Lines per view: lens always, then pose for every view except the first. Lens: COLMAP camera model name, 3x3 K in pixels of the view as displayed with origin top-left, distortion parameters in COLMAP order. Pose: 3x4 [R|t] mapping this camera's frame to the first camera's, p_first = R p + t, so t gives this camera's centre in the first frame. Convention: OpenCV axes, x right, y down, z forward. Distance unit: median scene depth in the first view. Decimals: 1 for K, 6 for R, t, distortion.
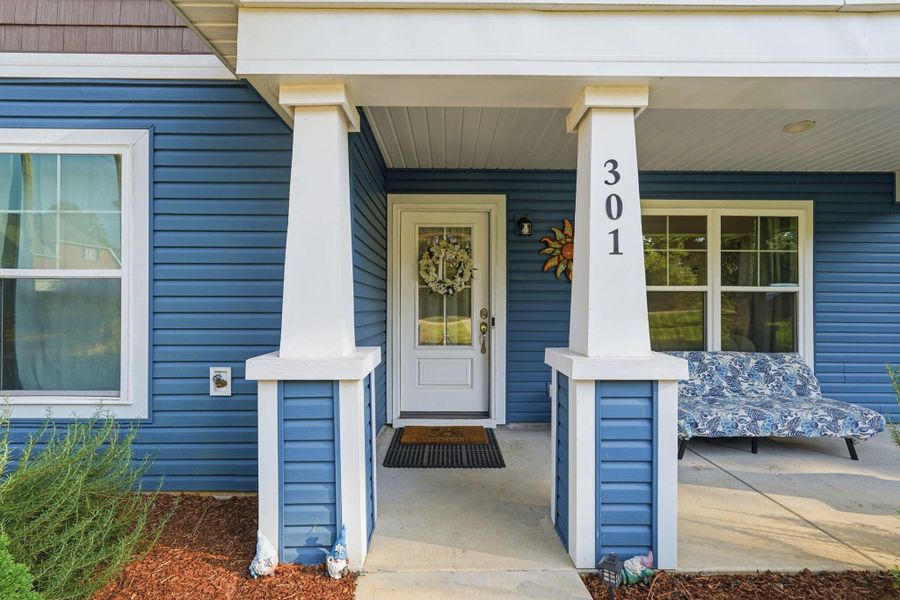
lens RADIAL K [[405.1, 0, 452.6], [0, 405.1, 304.2], [0, 0, 1]] dist [-0.003743, 0.006813]
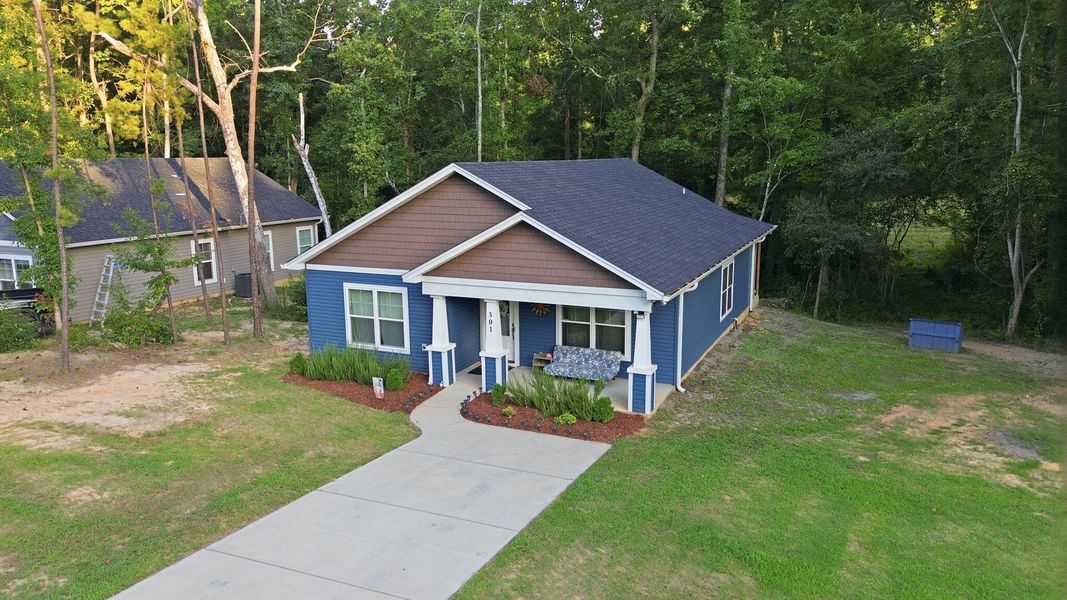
lens RADIAL K [[741.4, 0, 533.5], [0, 741.4, 300.0], [0, 0, 1]] dist [0.051038, -0.001800]
pose [[0.903356, 0.073469, -0.422552, 3.823587], [0.012721, 0.980196, 0.197620, -1.870061], [0.428703, -0.183897, 0.884531, -5.452300]]
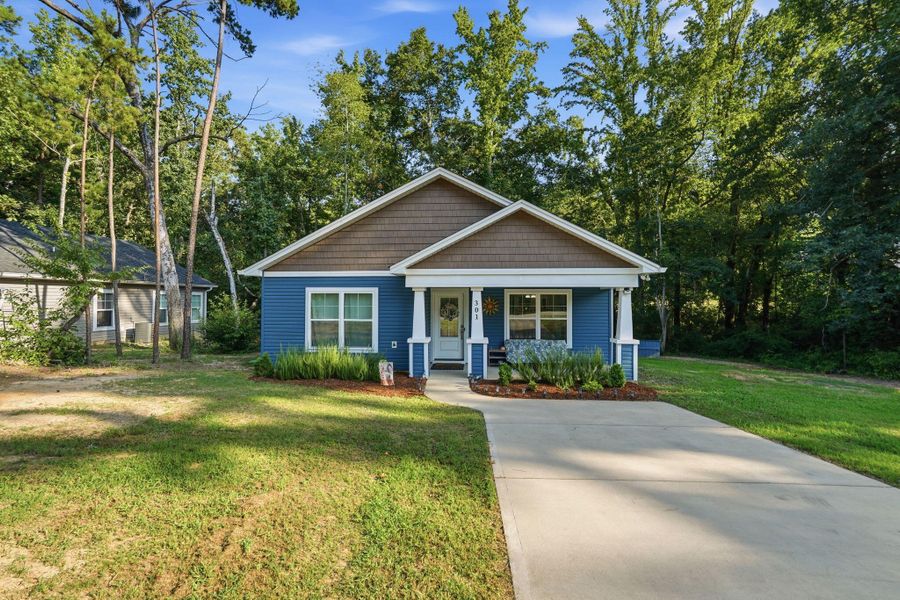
lens RADIAL K [[407.5, 0, 450.0], [0, 407.5, 300.0], [0, 0, 1]] dist [-0.010287, 0.008552]
pose [[0.995794, -0.001457, -0.091605, 0.451728], [0.002684, 0.999908, 0.013272, -0.364456], [0.091578, -0.013462, 0.995707, -3.462107]]
